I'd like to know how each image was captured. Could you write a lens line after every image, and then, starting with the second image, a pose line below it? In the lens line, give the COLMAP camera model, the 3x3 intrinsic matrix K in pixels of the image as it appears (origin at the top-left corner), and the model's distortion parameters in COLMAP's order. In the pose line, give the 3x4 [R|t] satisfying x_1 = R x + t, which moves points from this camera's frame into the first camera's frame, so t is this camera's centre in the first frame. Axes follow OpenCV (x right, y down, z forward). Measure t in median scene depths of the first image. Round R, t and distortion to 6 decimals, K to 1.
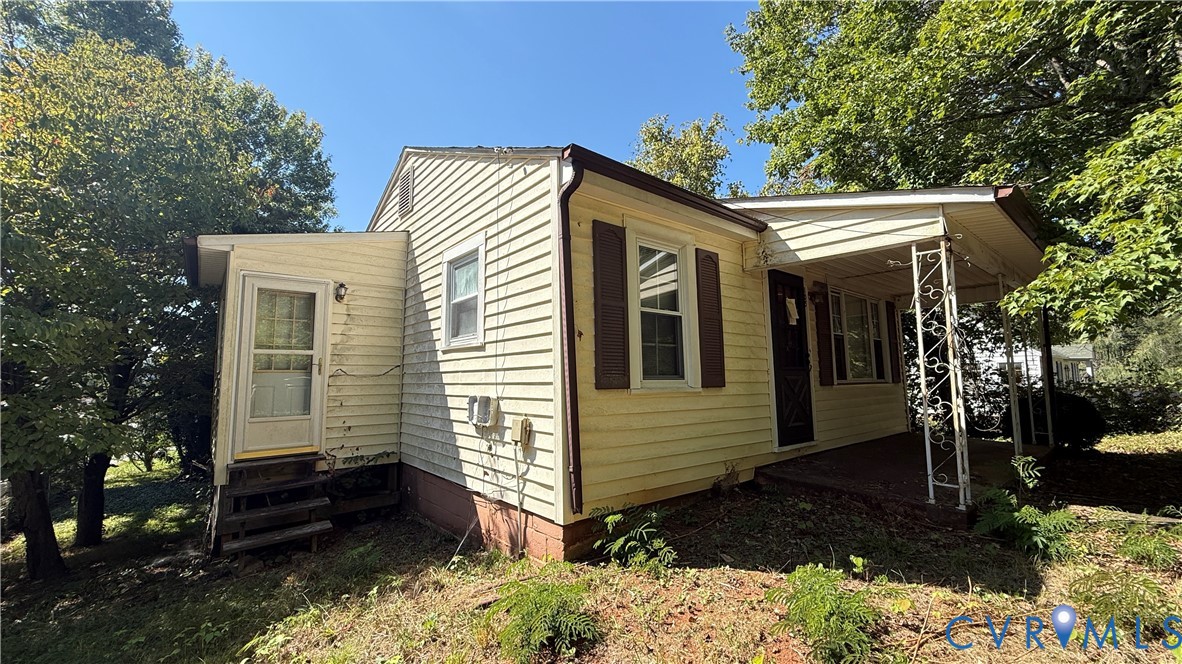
lens RADIAL K [[470.2, 0, 592.7], [0, 470.2, 330.1], [0, 0, 1]] dist [-0.001687, -0.000296]
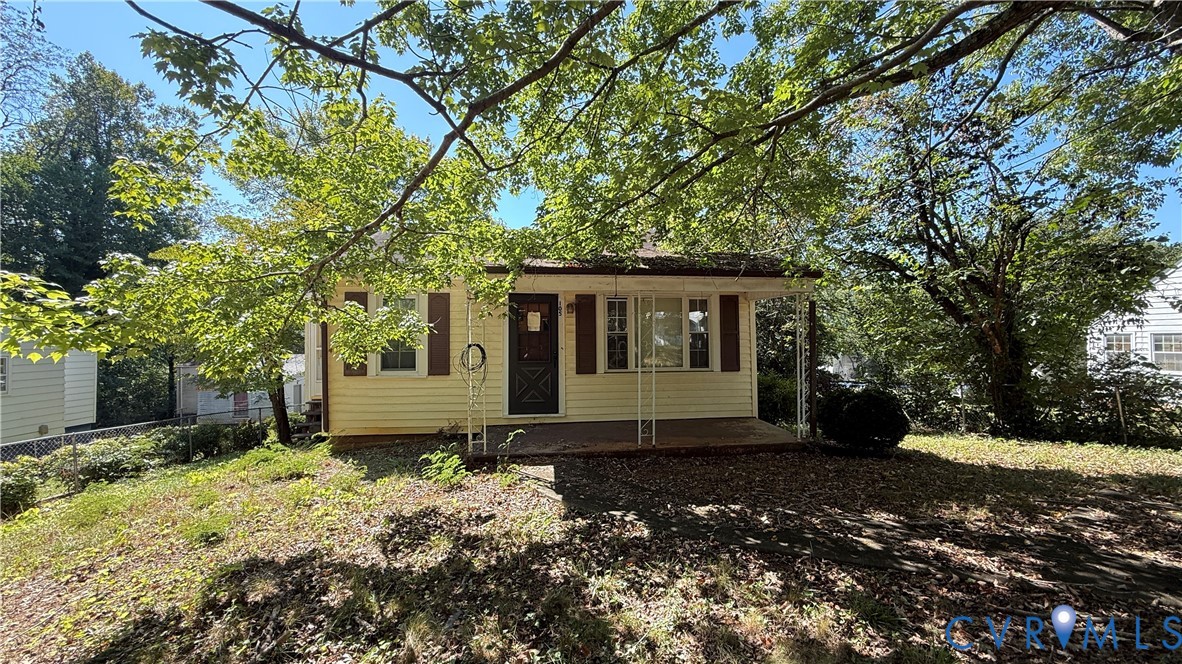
lens RADIAL K [[470.2, 0, 589.8], [0, 470.2, 335.2], [0, 0, 1]] dist [-0.001687, -0.000296]
pose [[0.842423, -0.029720, -0.537997, 1.535610], [0.058786, 0.997587, 0.036942, -0.051385], [0.535601, -0.062748, 0.842137, -0.128862]]
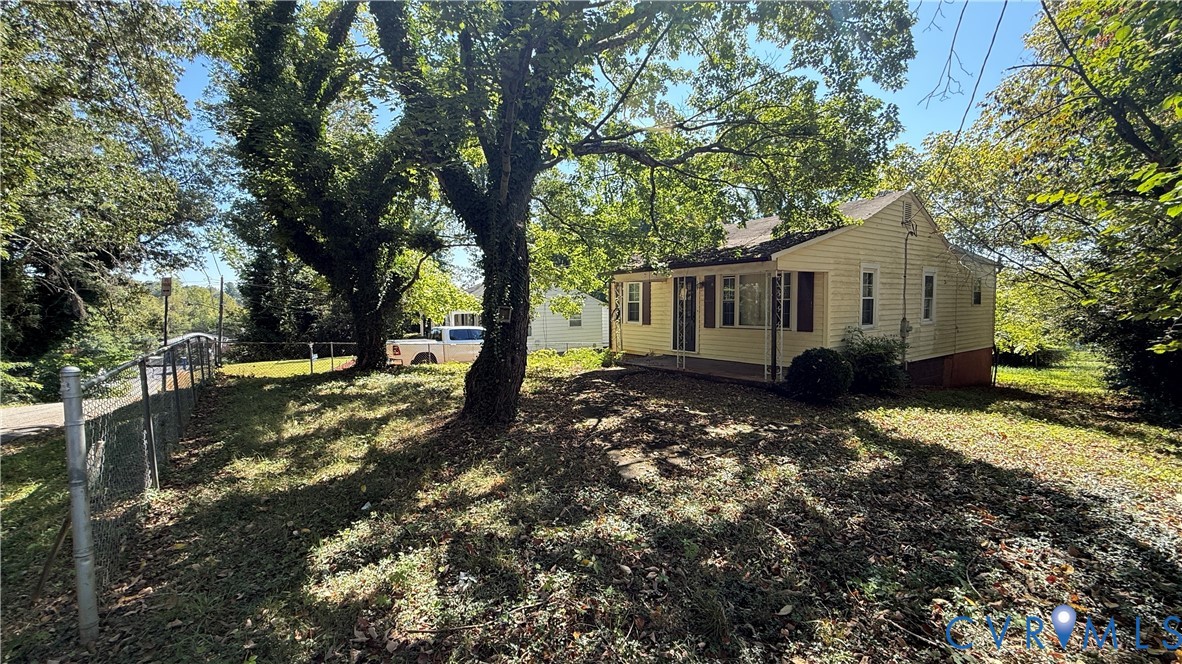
lens RADIAL K [[470.2, 0, 583.0], [0, 470.2, 335.4], [0, 0, 1]] dist [-0.001687, -0.000296]
pose [[-0.087919, 0.048188, -0.994961, 3.216107], [0.083118, 0.995701, 0.040879, 0.026509], [0.992654, -0.079105, -0.091546, 0.801341]]
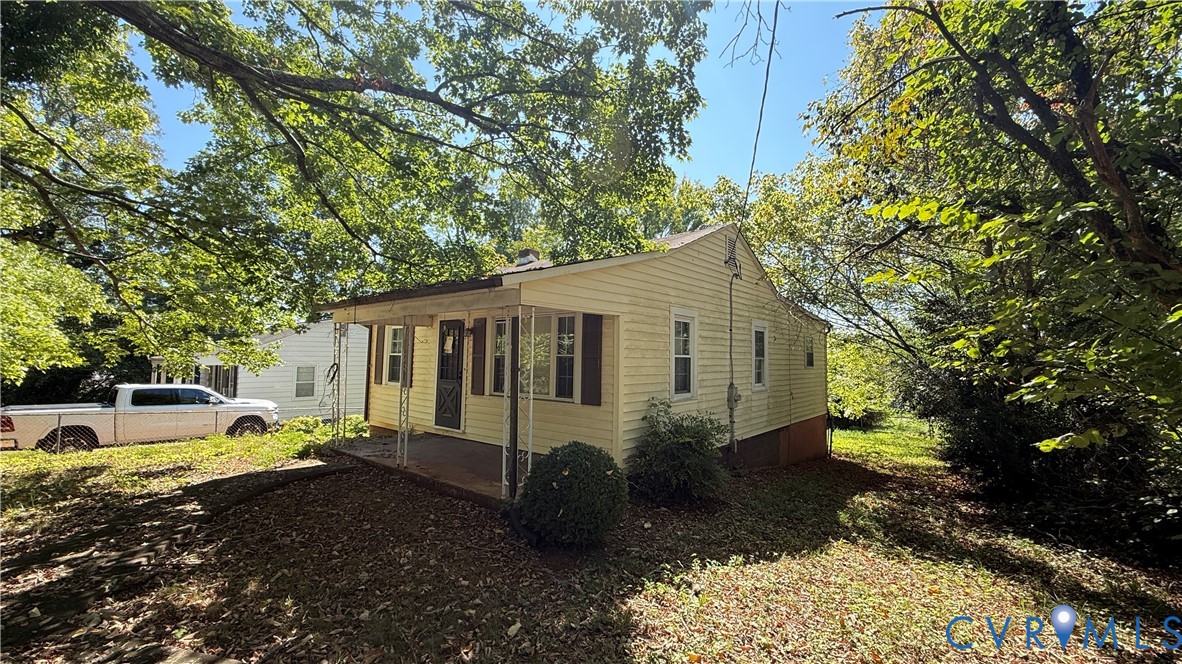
lens RADIAL K [[470.2, 0, 588.5], [0, 470.2, 332.9], [0, 0, 1]] dist [-0.001687, -0.000296]
pose [[0.170795, -0.068404, -0.982929, 2.404927], [0.064402, 0.996229, -0.058139, 0.046577], [0.983200, -0.053373, 0.174556, 1.359947]]
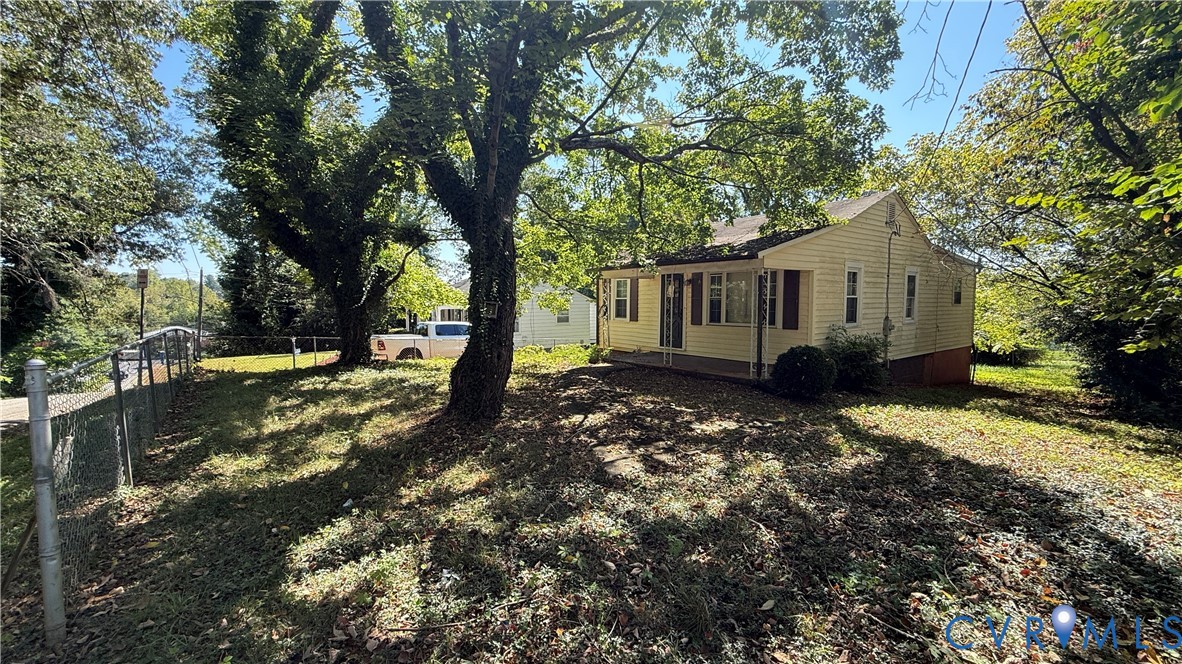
lens RADIAL K [[470.2, 0, 583.0], [0, 470.2, 336.0], [0, 0, 1]] dist [-0.001687, -0.000296]
pose [[-0.062315, 0.056548, -0.996453, 3.212283], [0.075020, 0.995835, 0.051821, 0.027613], [0.995233, -0.071525, -0.066298, 0.803003]]
